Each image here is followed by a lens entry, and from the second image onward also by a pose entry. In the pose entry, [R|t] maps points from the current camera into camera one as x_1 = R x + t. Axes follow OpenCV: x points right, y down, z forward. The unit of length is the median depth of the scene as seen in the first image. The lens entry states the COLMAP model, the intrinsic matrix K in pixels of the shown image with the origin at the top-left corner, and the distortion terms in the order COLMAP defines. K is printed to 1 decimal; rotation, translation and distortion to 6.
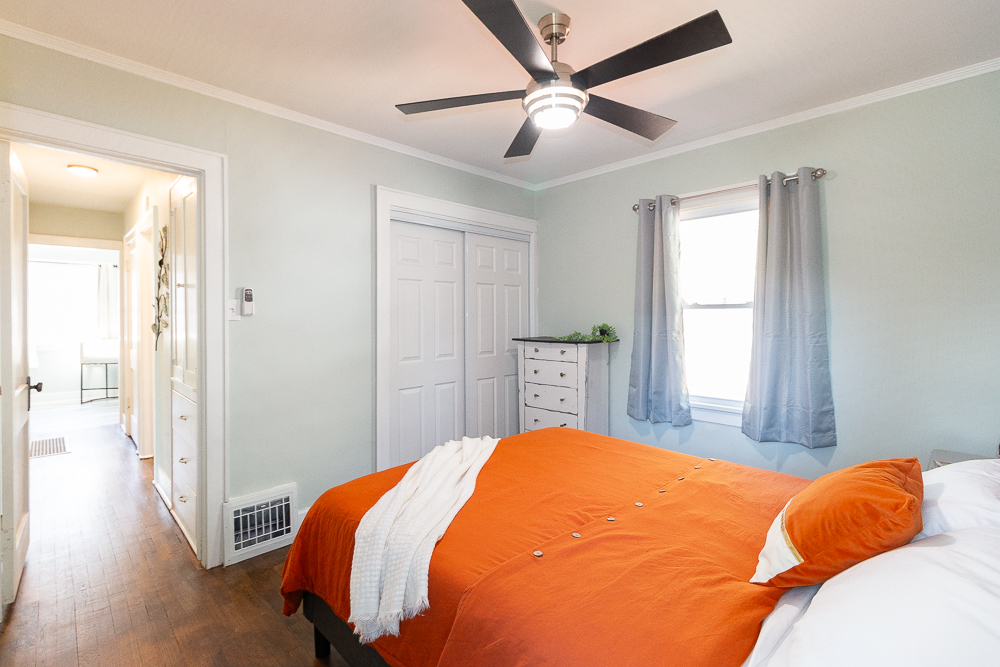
lens RADIAL K [[451.7, 0, 498.4], [0, 451.7, 320.3], [0, 0, 1]] dist [0.002553, 0.000216]
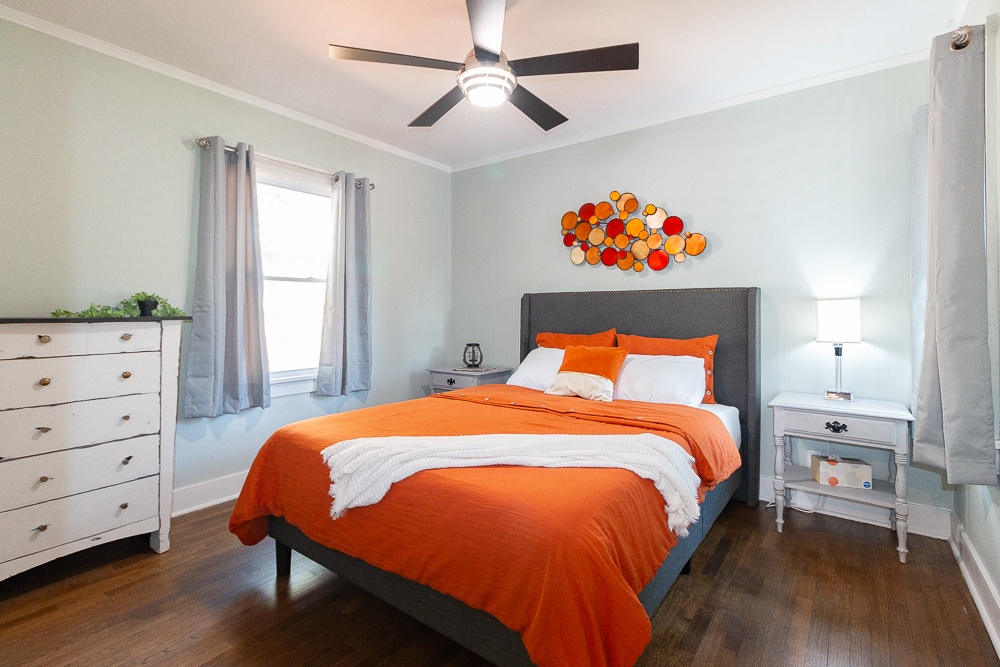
lens RADIAL K [[464.4, 0, 495.7], [0, 464.4, 306.7], [0, 0, 1]] dist [-0.000699, -0.000340]
pose [[-0.139887, 0.014910, 0.990055, -0.552630], [0.007480, 0.999874, -0.014001, 0.044913], [-0.990139, 0.005447, -0.139981, 0.630750]]
